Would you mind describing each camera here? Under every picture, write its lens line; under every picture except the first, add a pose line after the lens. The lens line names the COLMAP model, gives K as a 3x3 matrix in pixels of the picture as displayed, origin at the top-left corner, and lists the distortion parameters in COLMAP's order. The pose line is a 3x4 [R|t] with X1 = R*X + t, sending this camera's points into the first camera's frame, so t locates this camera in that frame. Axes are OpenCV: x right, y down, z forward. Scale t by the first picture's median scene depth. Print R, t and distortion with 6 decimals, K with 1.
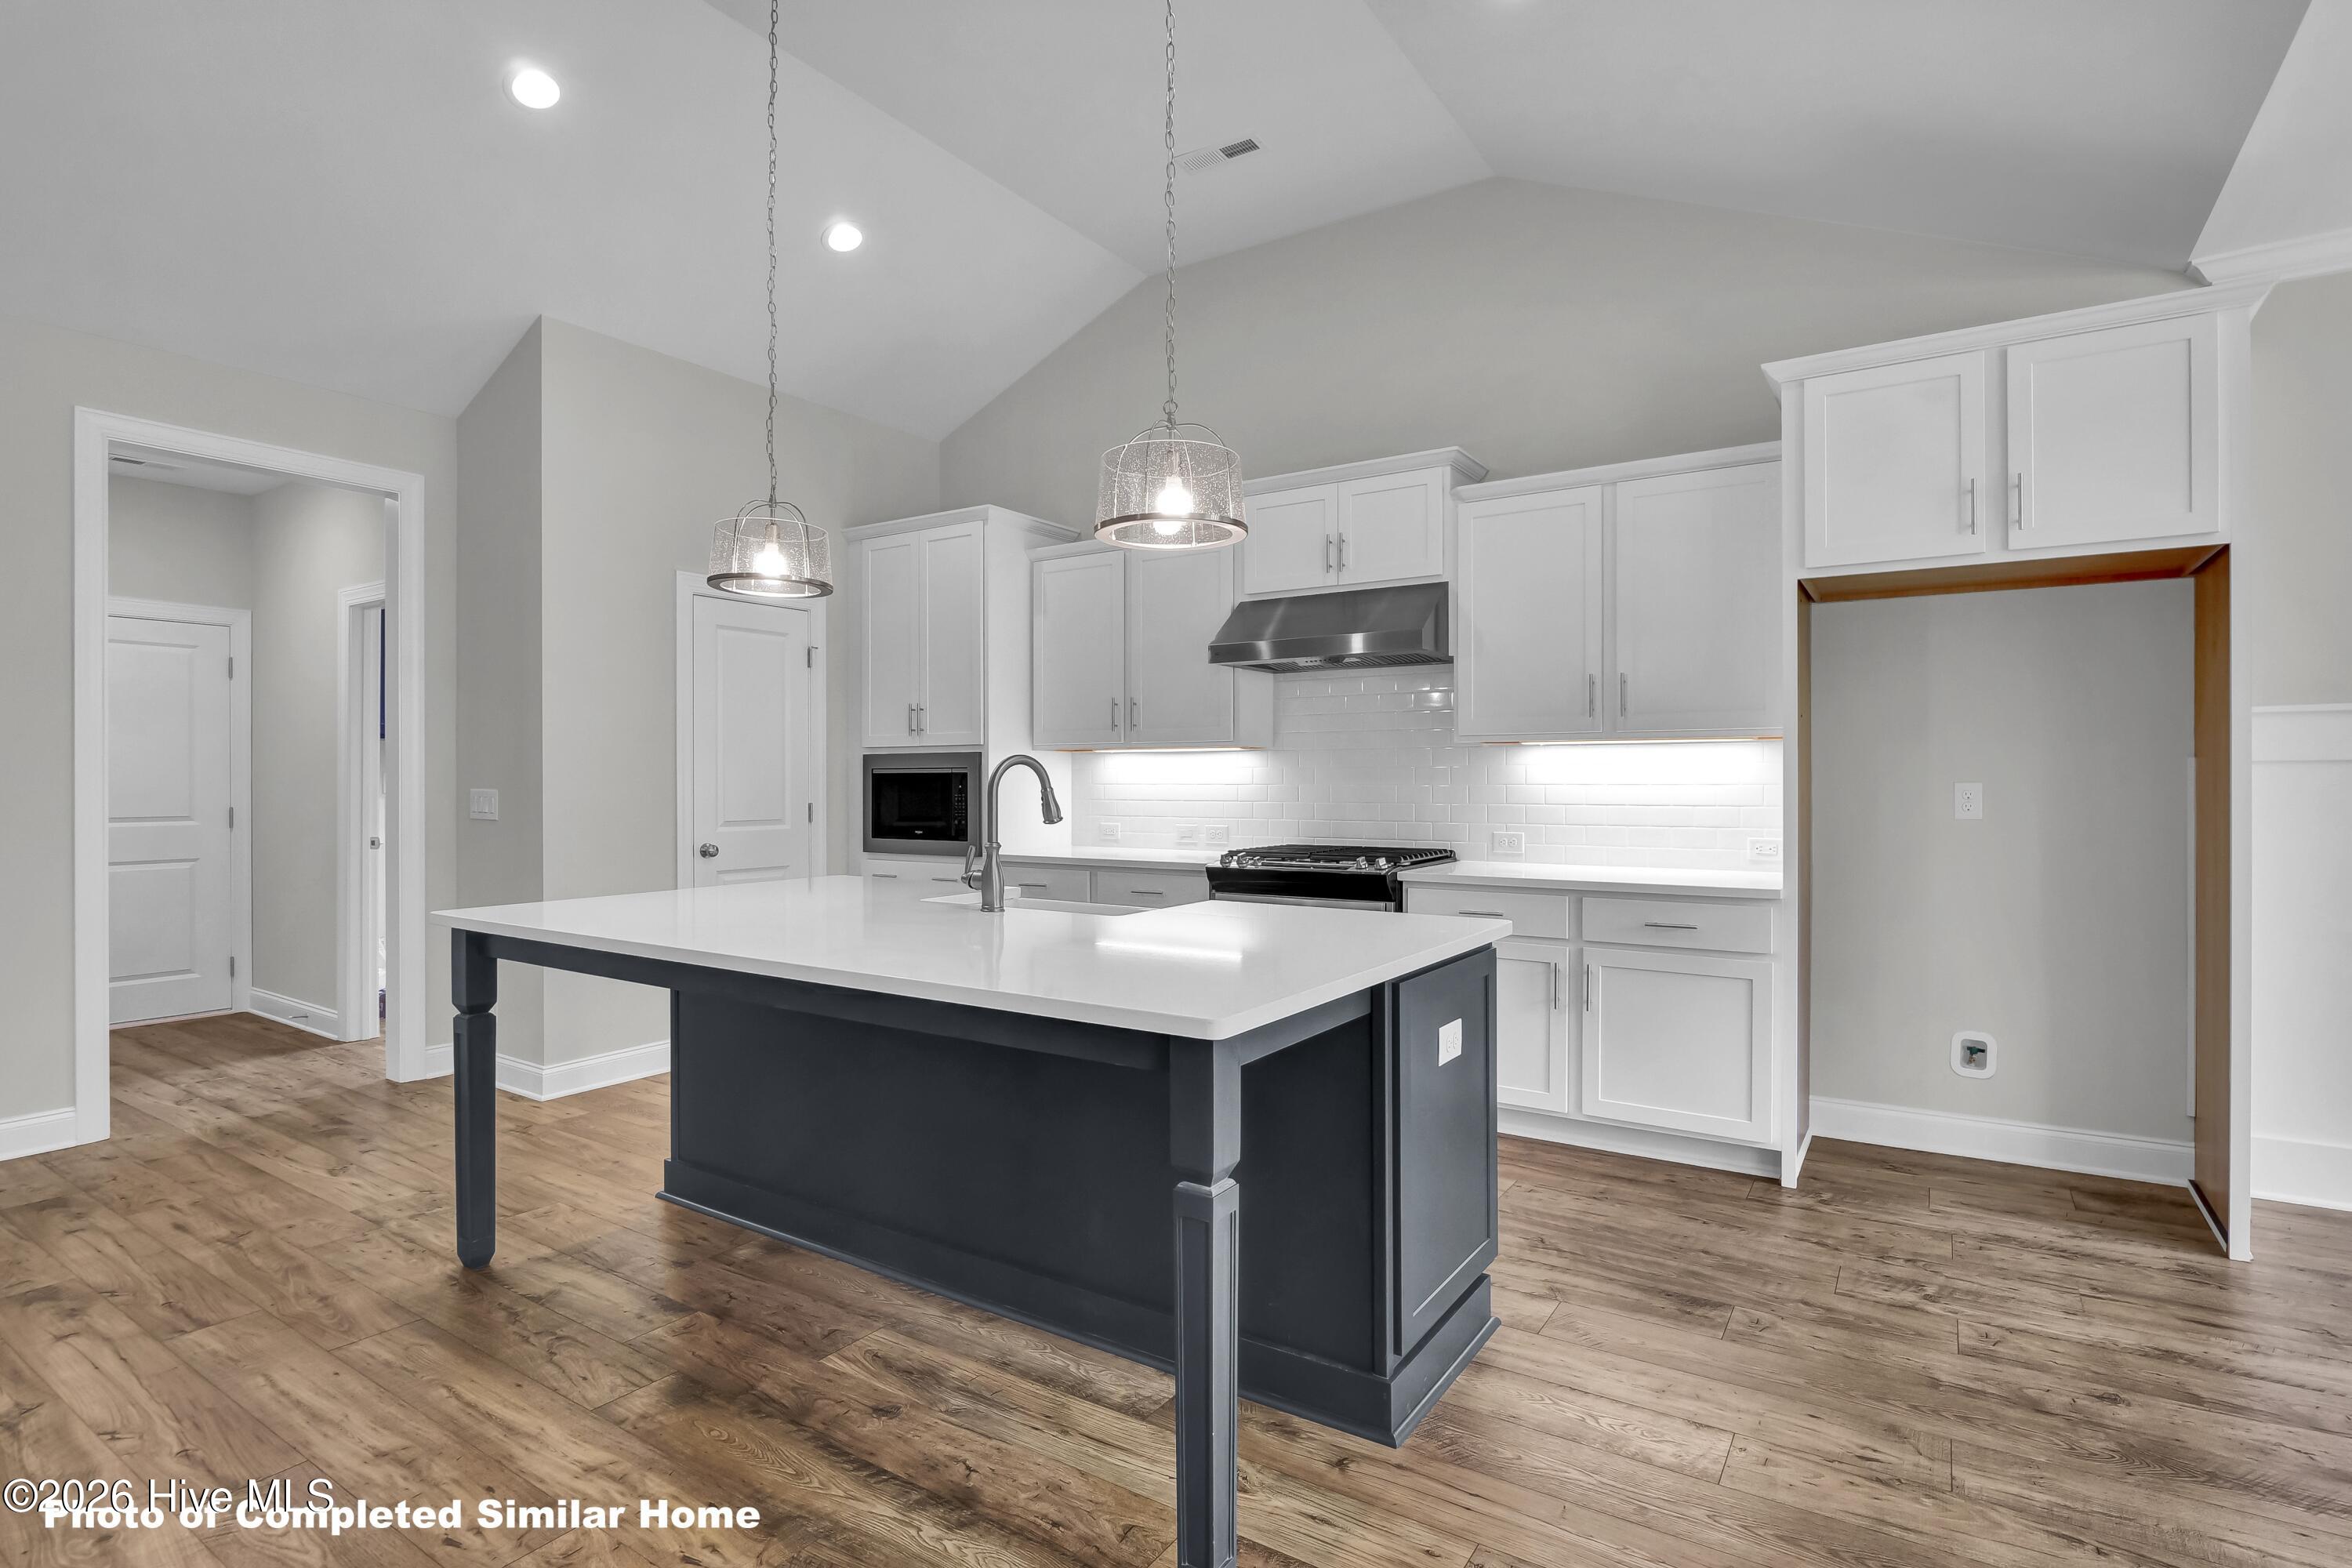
lens RADIAL K [[1113.5, 0, 1190.8], [0, 1113.5, 798.0], [0, 0, 1]] dist [-0.034174, 0.002196]
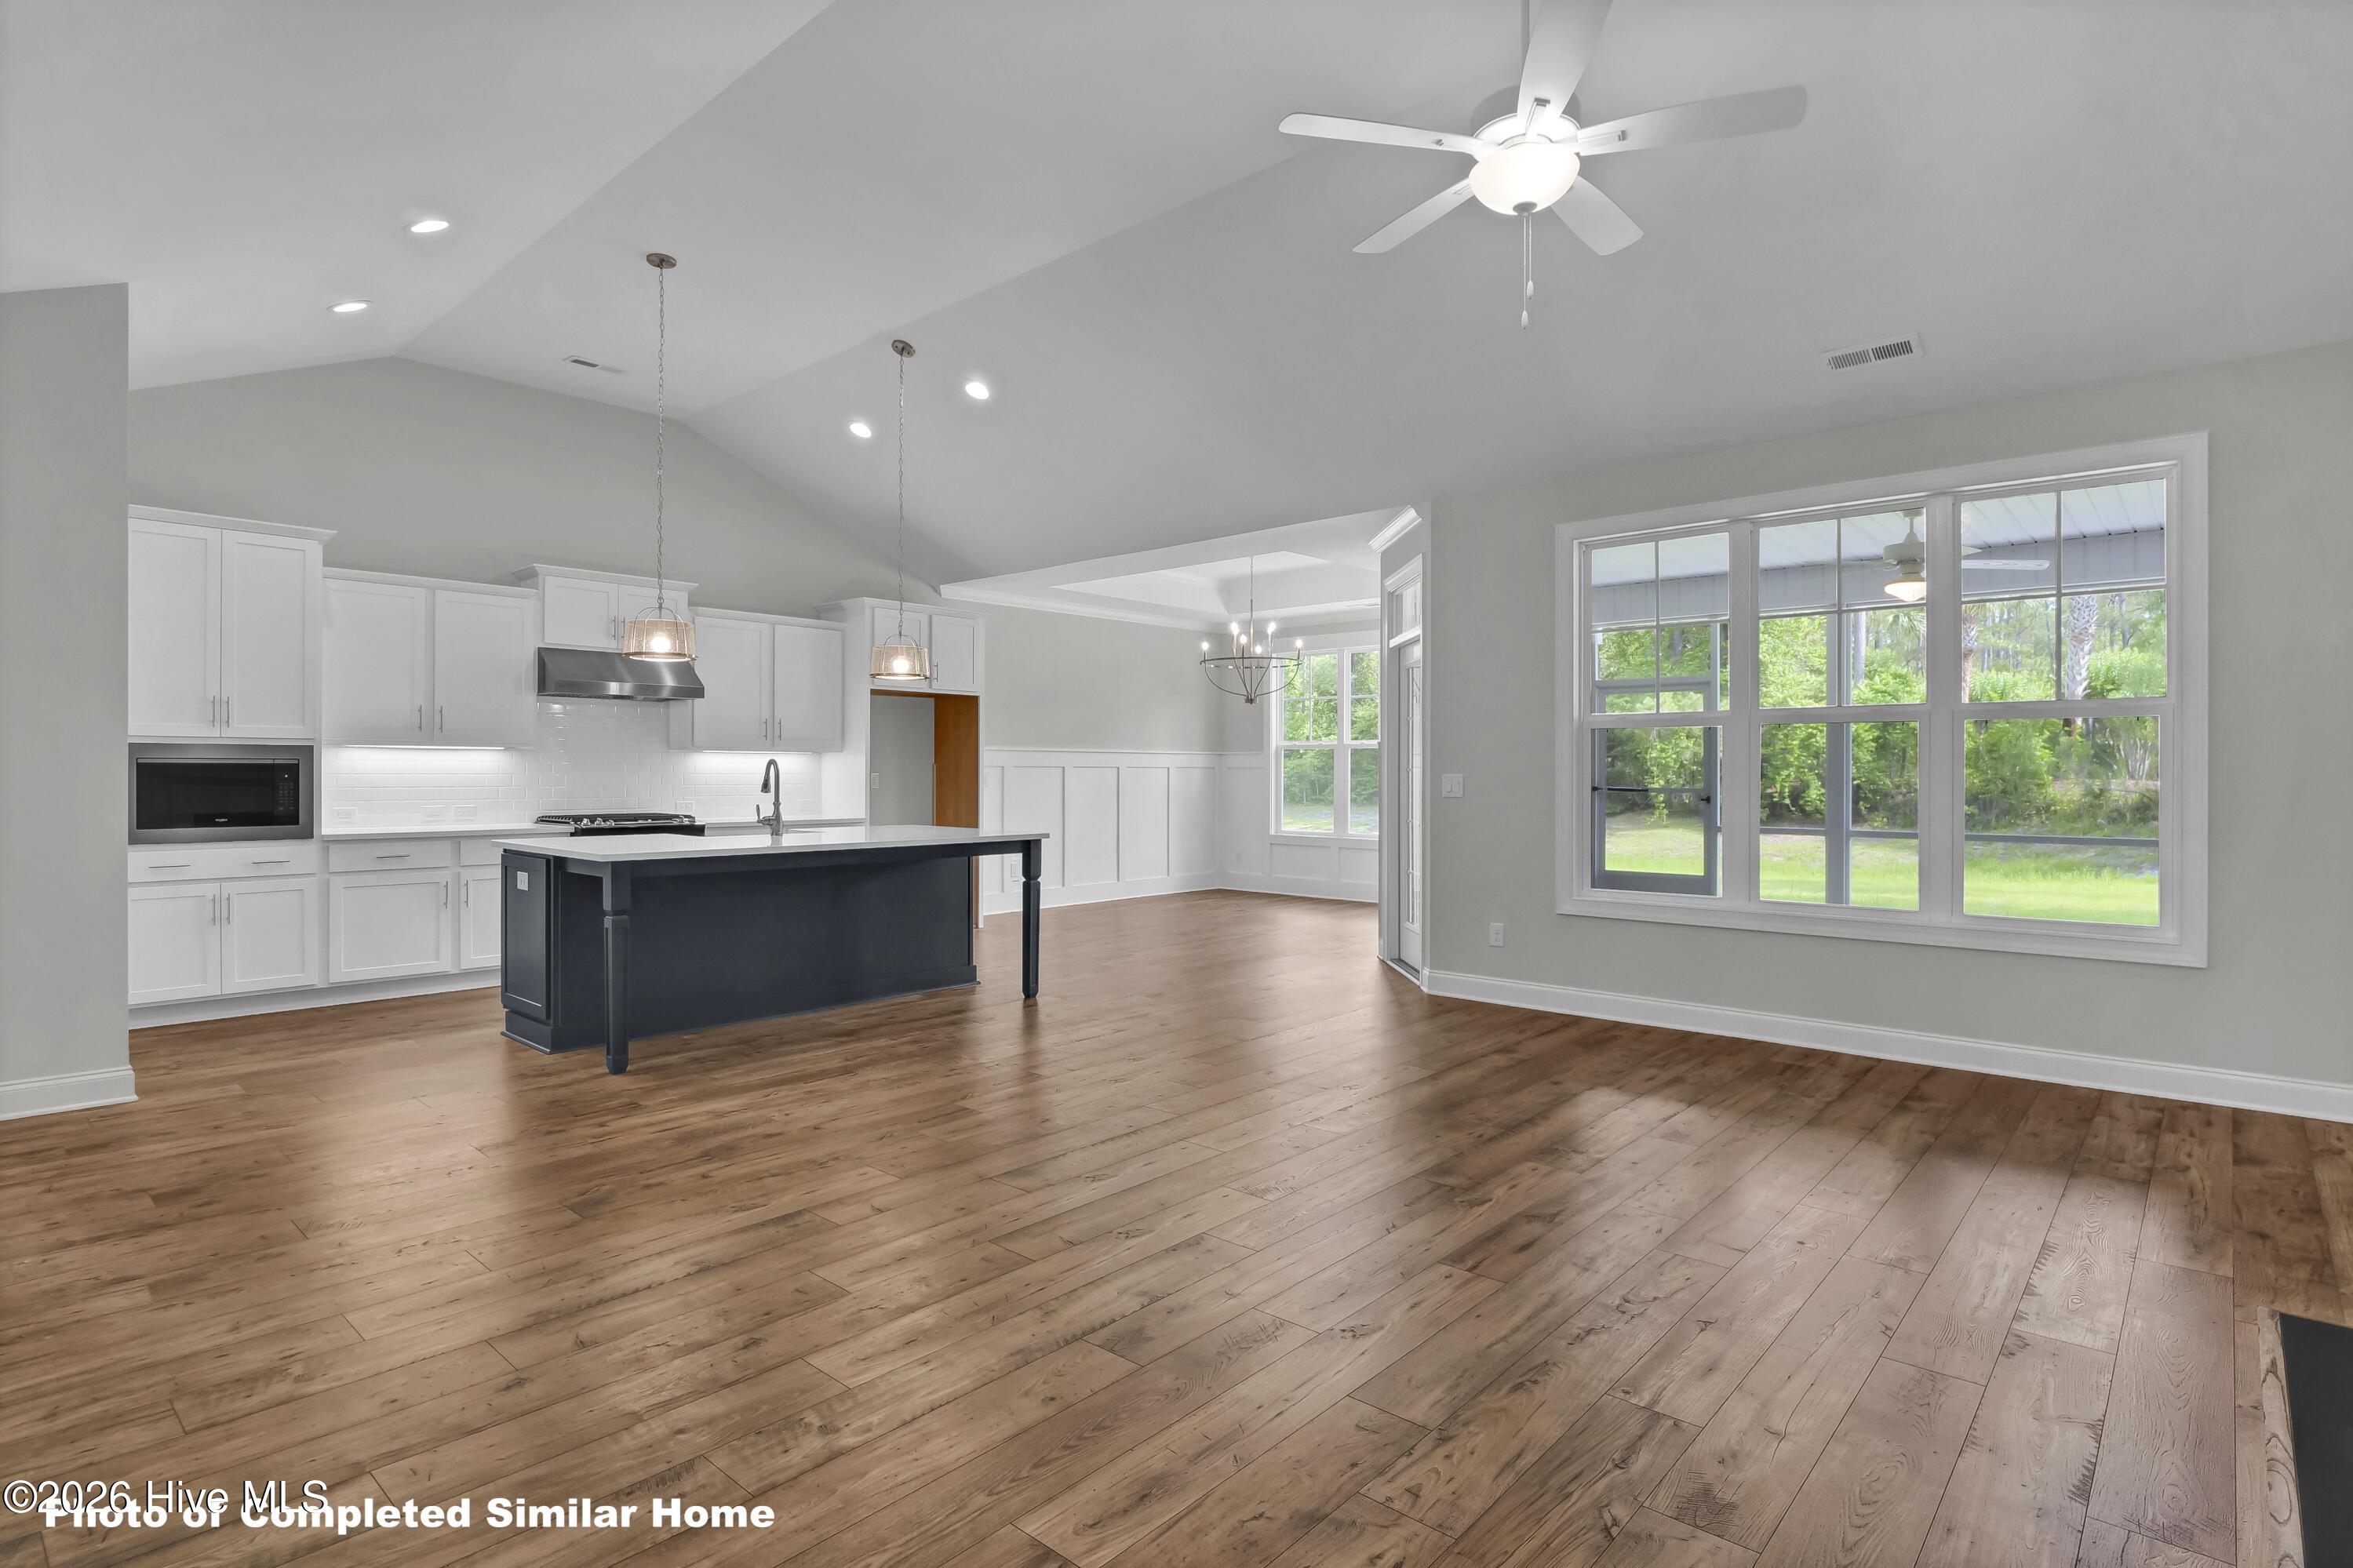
lens RADIAL K [[1165.2, 0, 1204.0], [0, 1165.2, 771.6], [0, 0, 1]] dist [-0.009552, -0.001250]
pose [[0.170182, 0.004930, 0.985400, -1.385724], [0.011534, 0.999909, -0.006995, 0.004564], [-0.985345, 0.012556, 0.170110, -0.098978]]
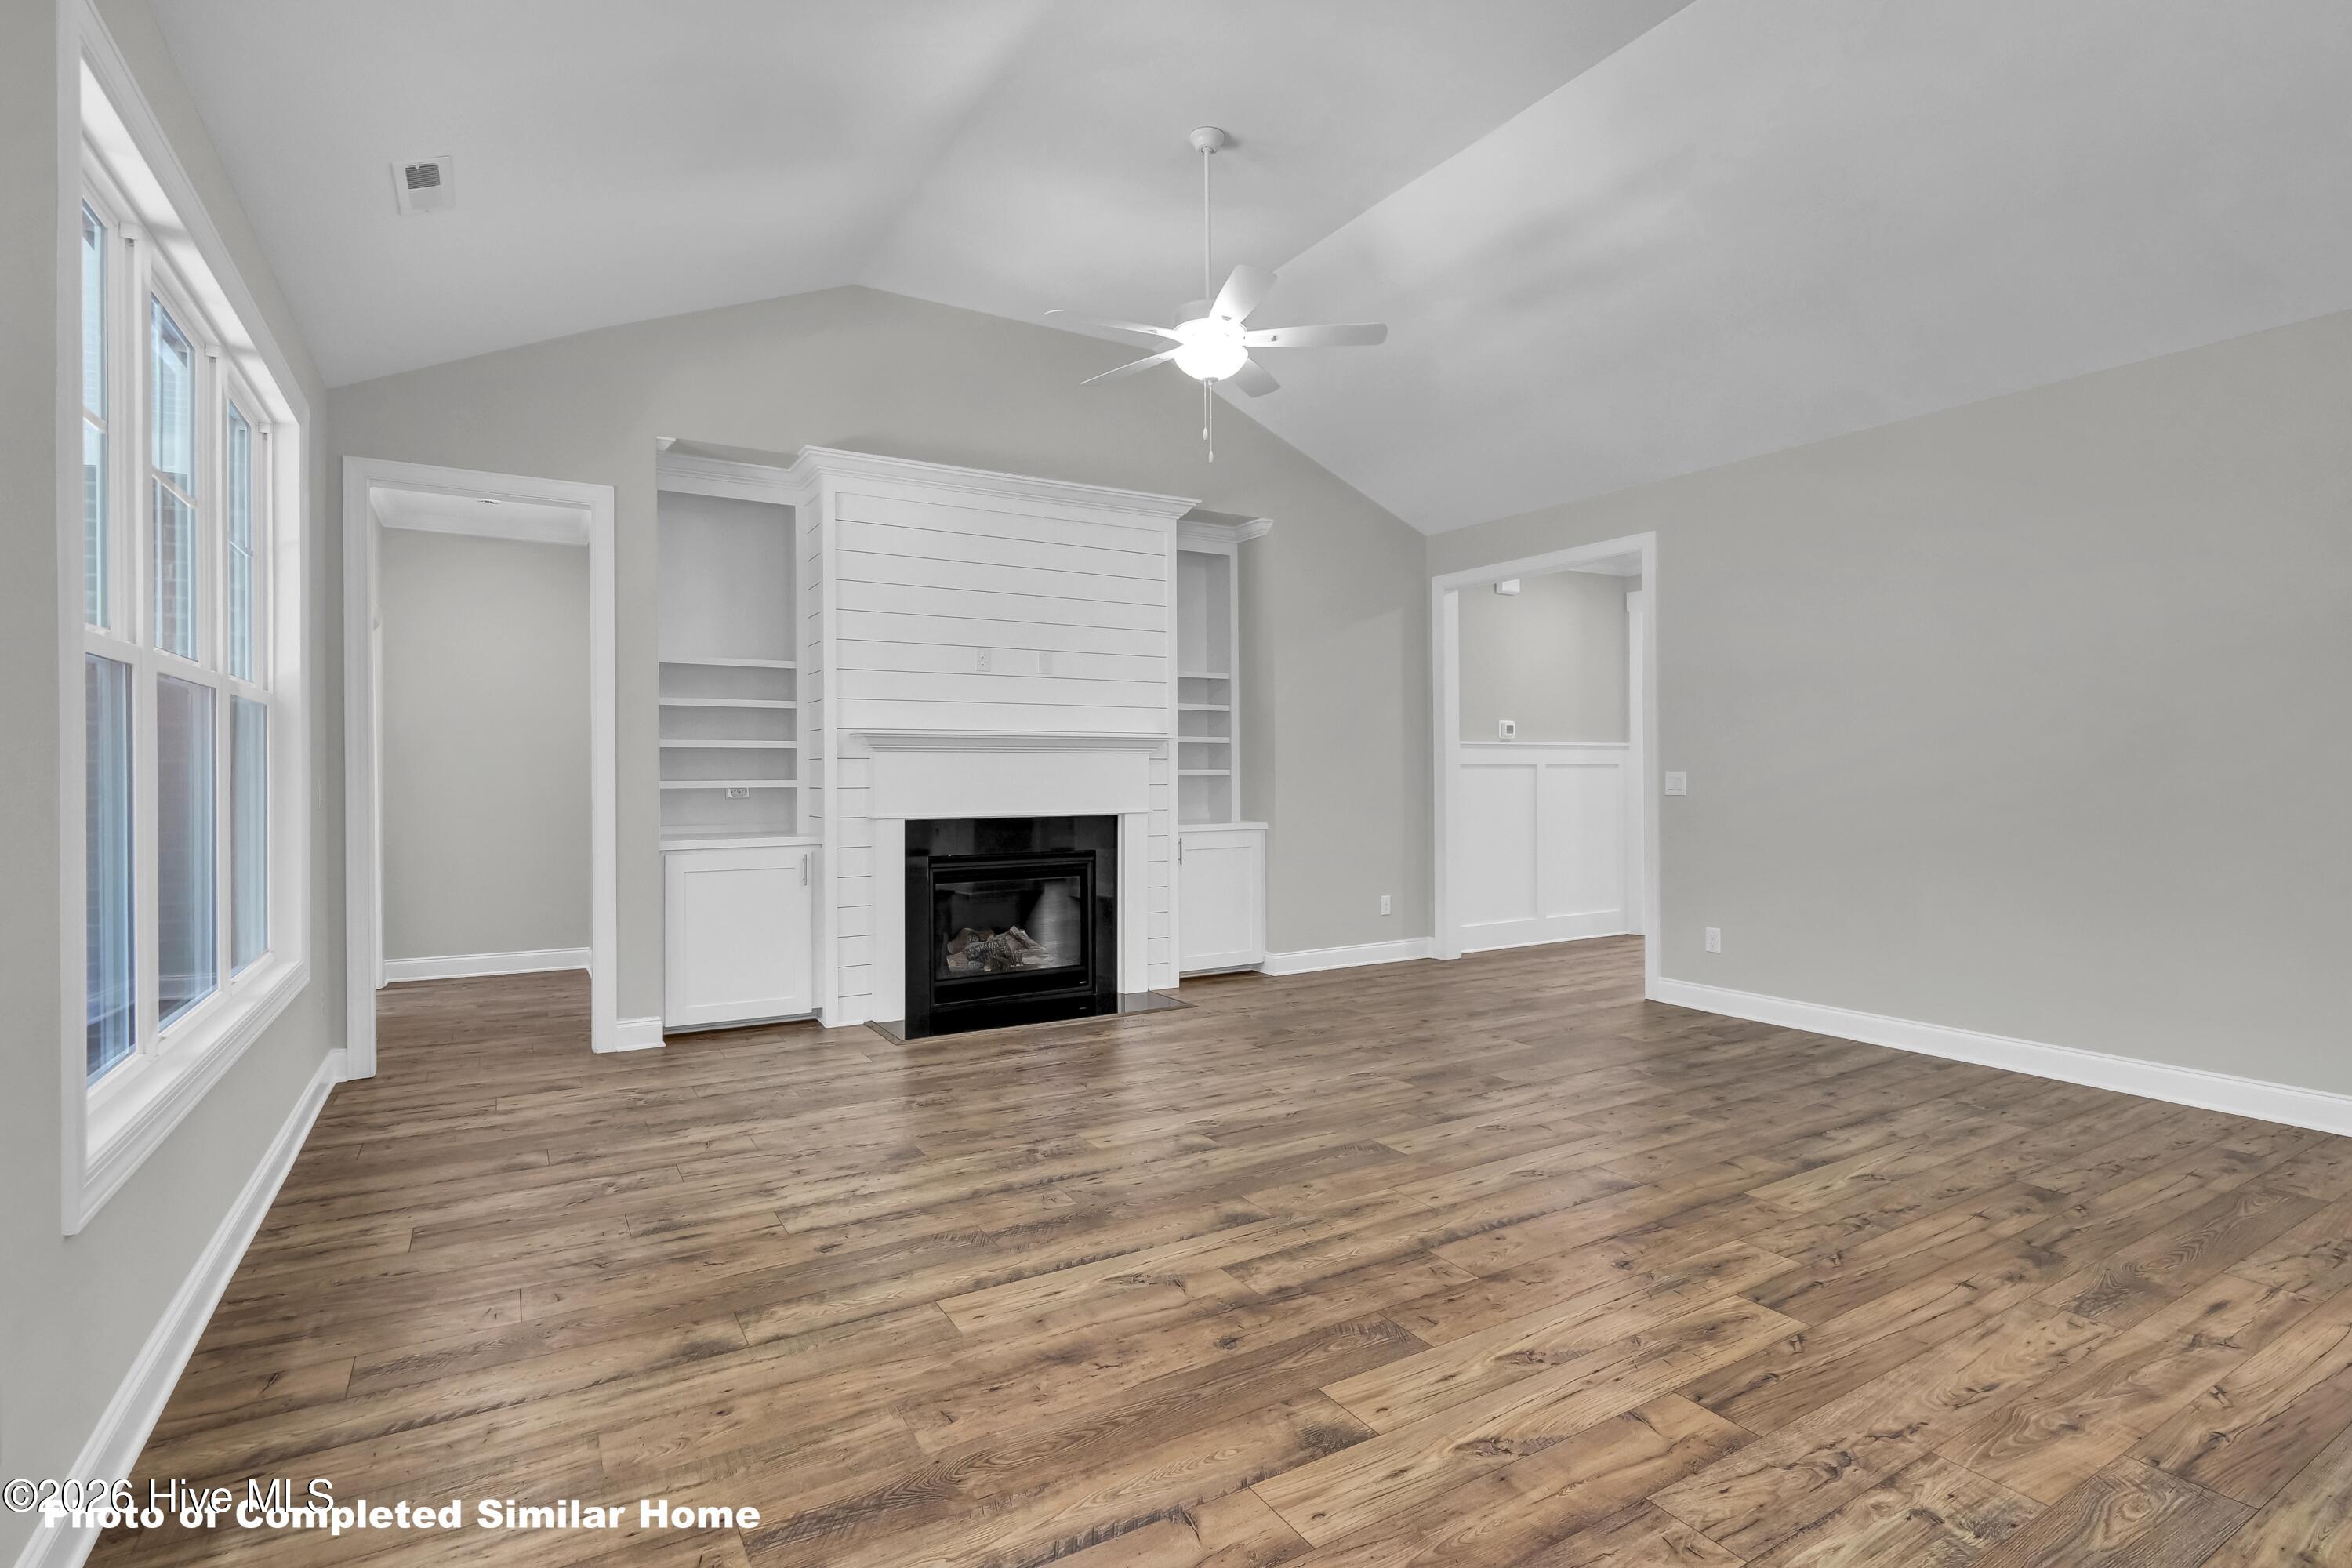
lens RADIAL K [[1164.8, 0, 1187.7], [0, 1164.8, 765.6], [0, 0, 1]] dist [-0.009552, -0.001250]
pose [[-0.464814, 0.003919, -0.885400, 0.225563], [-0.006311, 0.999950, 0.007739, -0.008925], [0.885386, 0.009185, -0.464766, 0.276918]]
